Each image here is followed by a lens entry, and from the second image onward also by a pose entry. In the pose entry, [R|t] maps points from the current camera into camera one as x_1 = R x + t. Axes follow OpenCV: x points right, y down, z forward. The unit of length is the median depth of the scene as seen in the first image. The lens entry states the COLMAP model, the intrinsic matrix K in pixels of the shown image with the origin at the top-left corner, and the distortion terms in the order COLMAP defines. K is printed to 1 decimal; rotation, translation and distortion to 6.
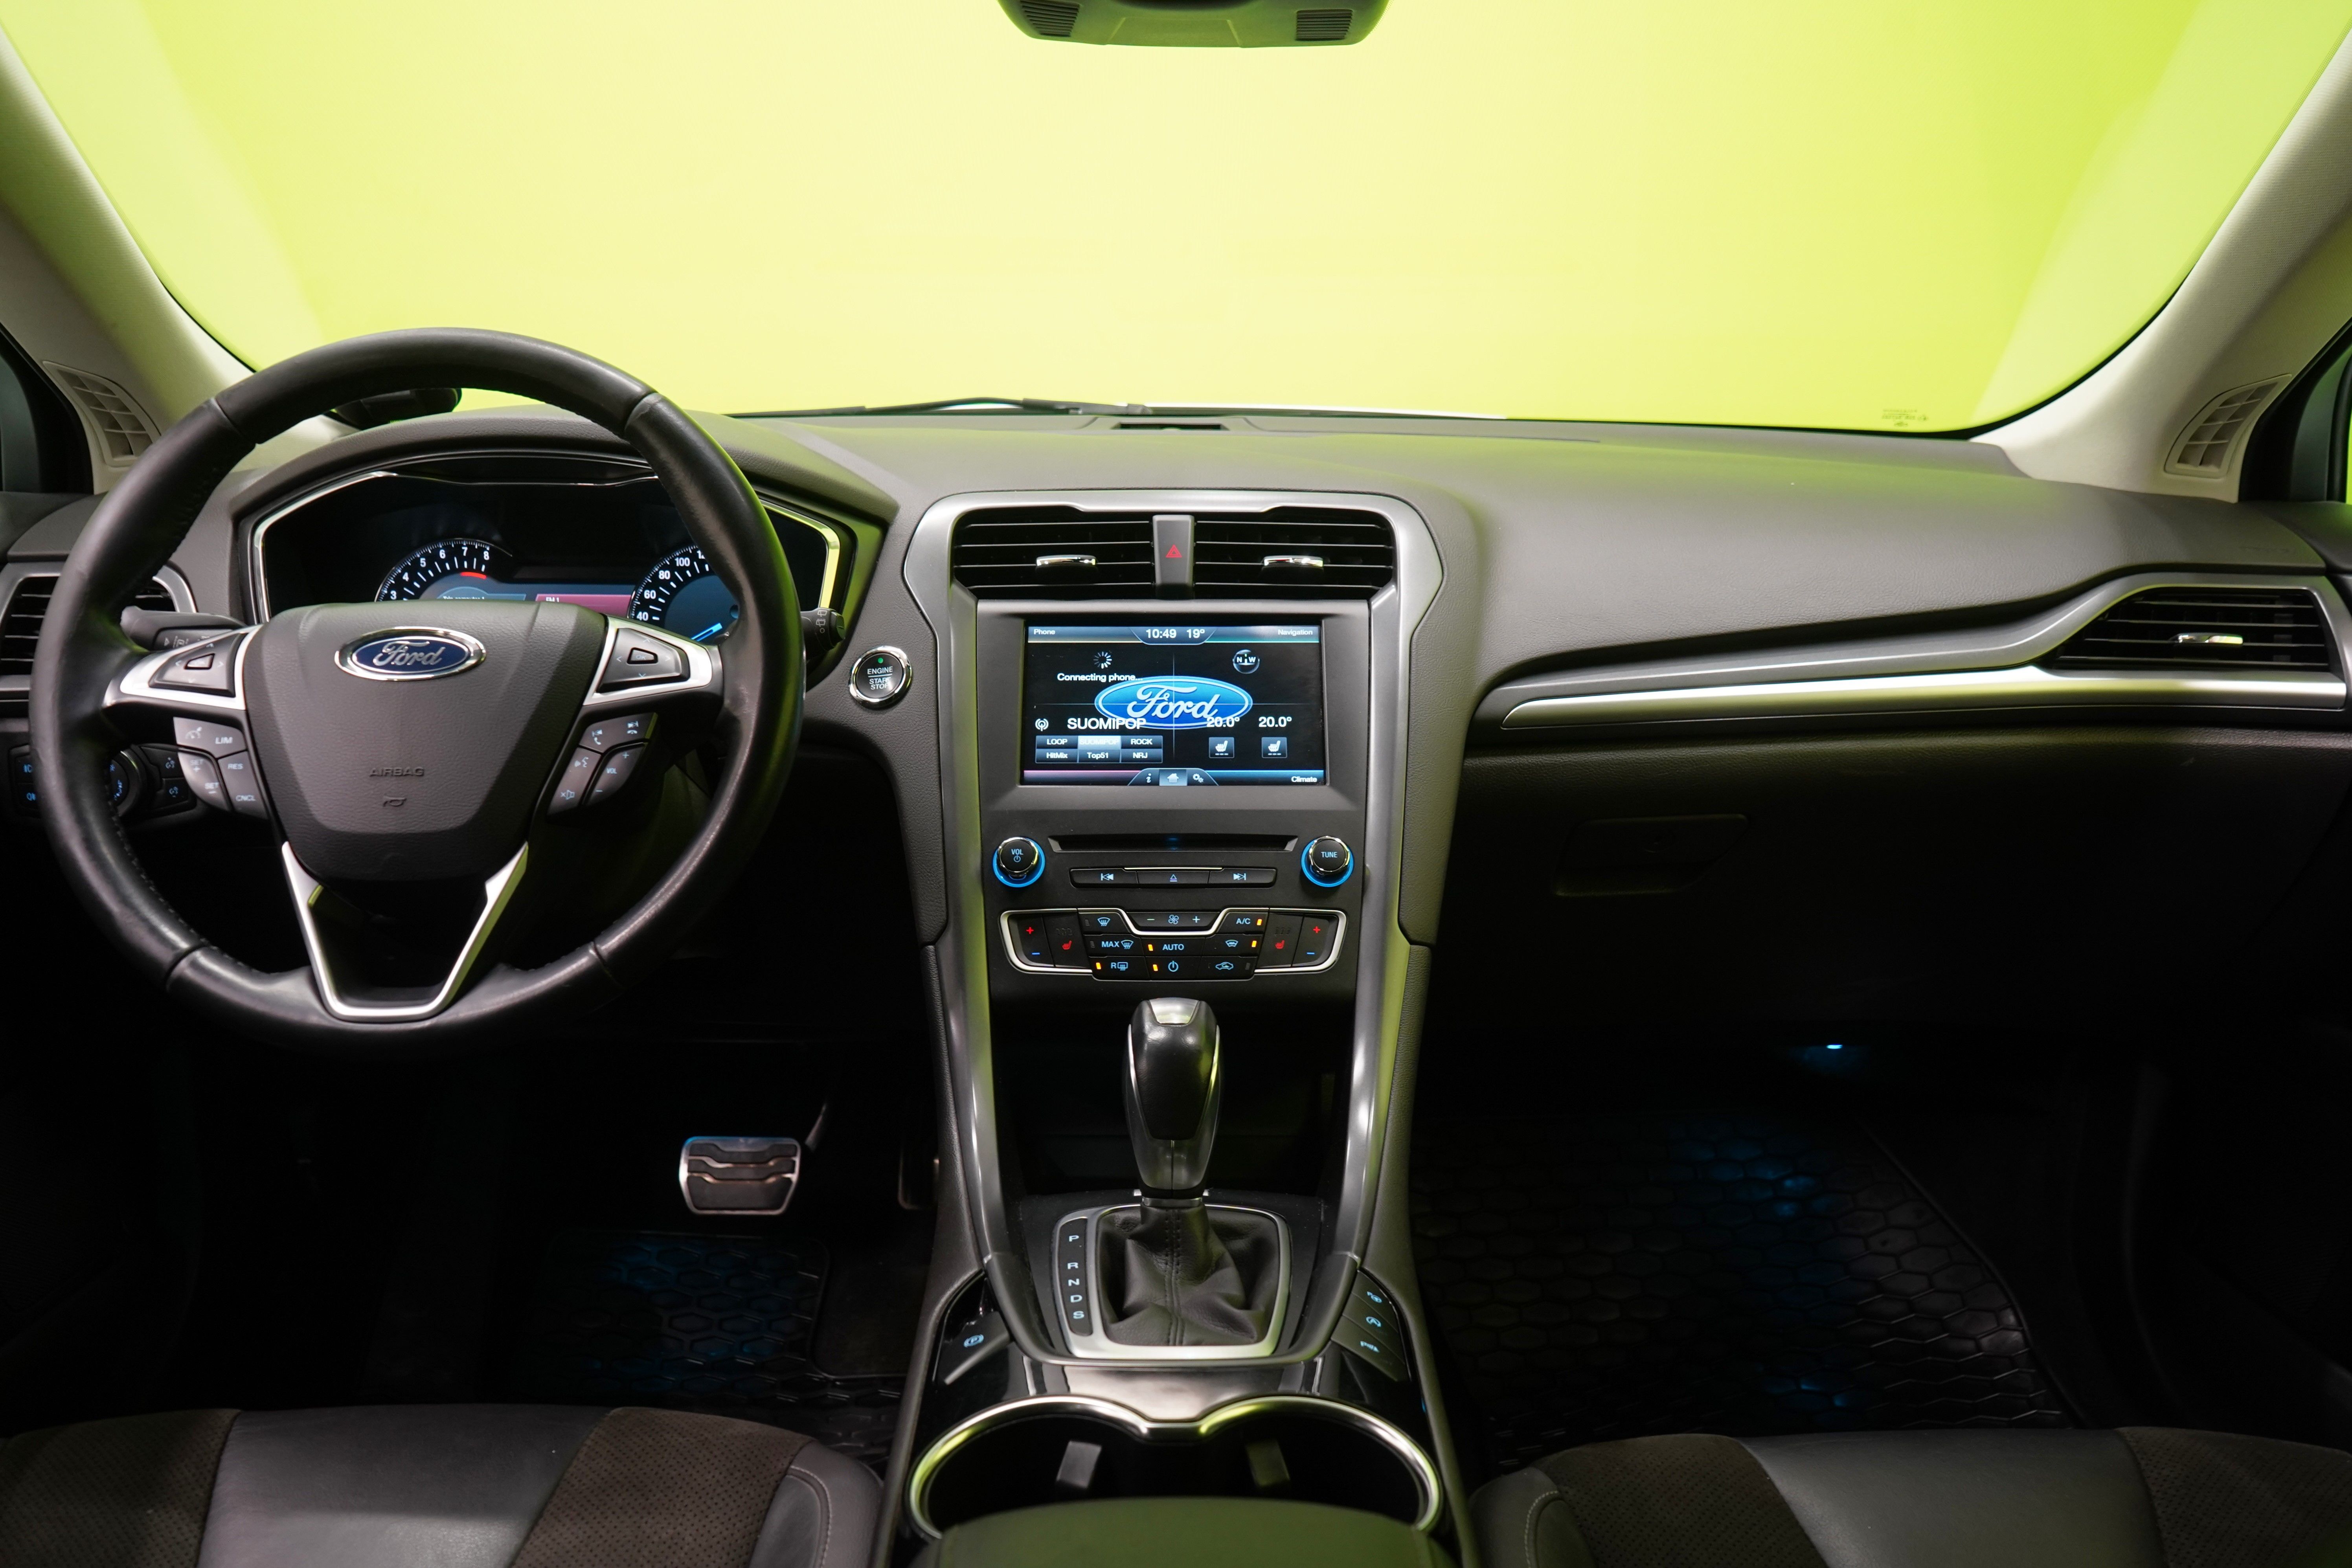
lens RADIAL K [[1892.2, 0, 1176.0], [0, 1892.2, 783.5], [0, 0, 1]] dist [0.014469, 0.002541]
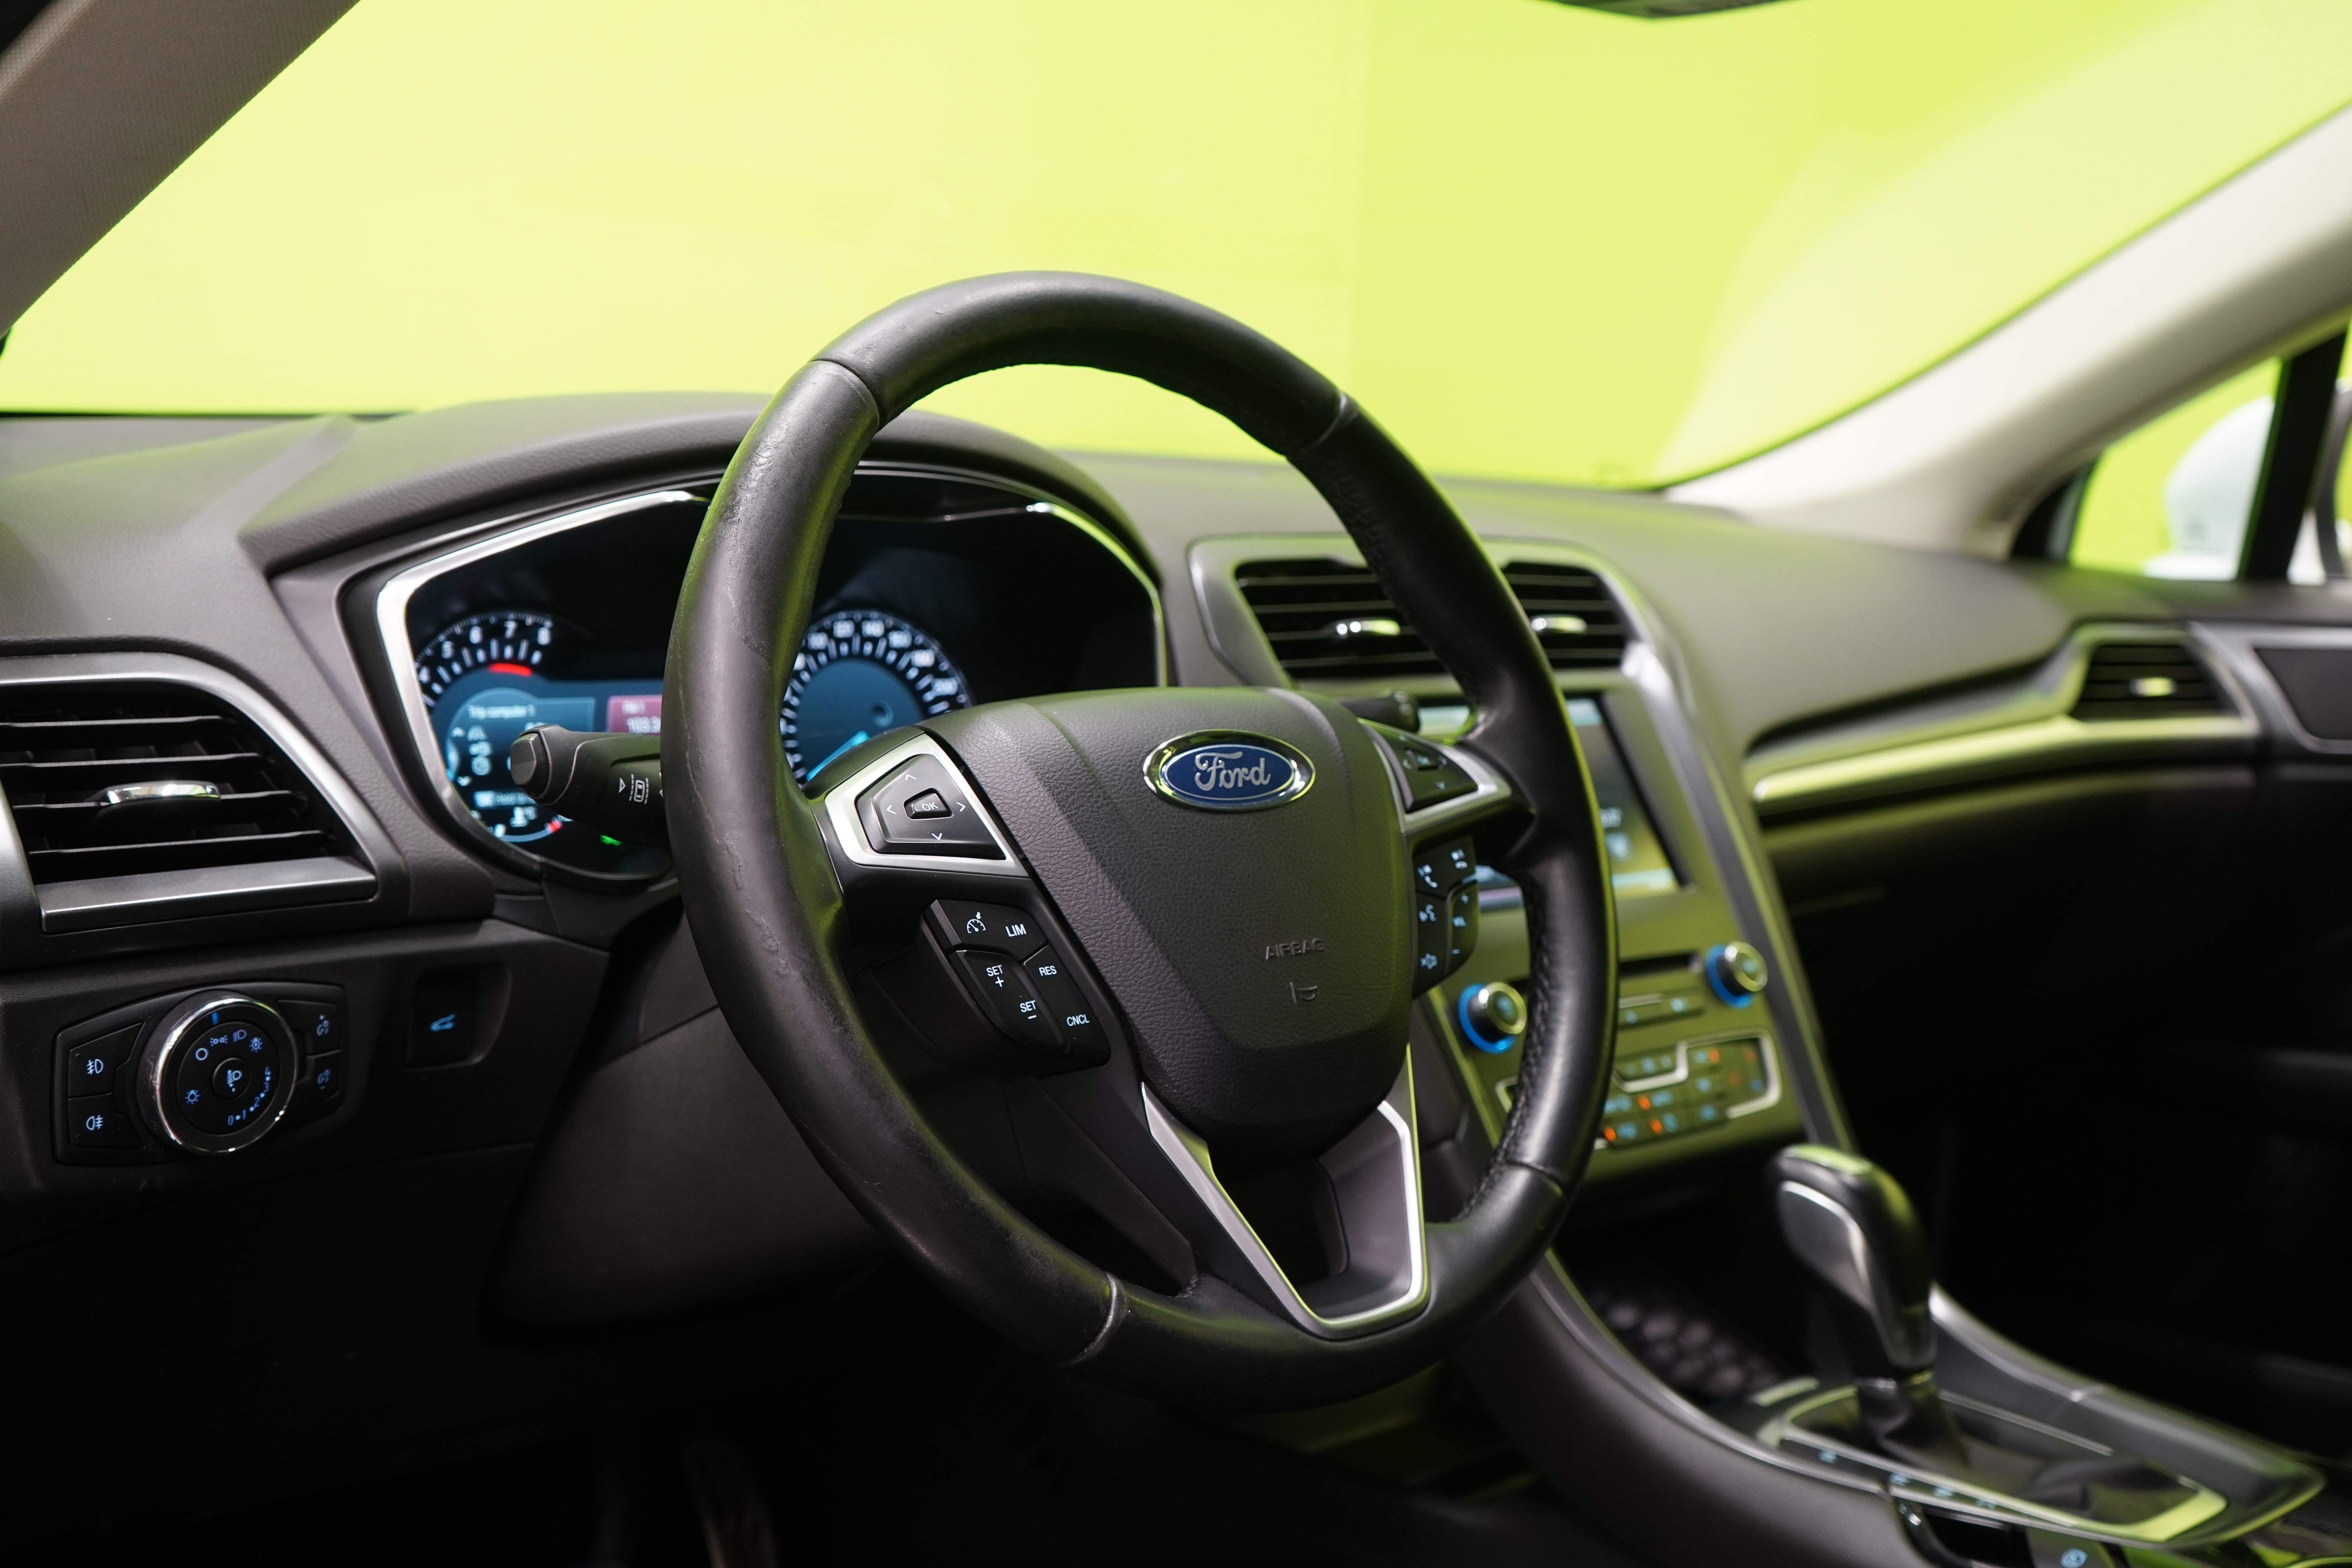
lens RADIAL K [[2507.1, 0, 1176.3], [0, 2507.1, 785.8], [0, 0, 1]] dist [-0.011644, 0.000000]
pose [[0.767877, -0.055176, 0.638217, -0.720768], [0.099465, 0.994470, -0.033697, -0.026029], [-0.632828, 0.089355, 0.769119, 0.262956]]
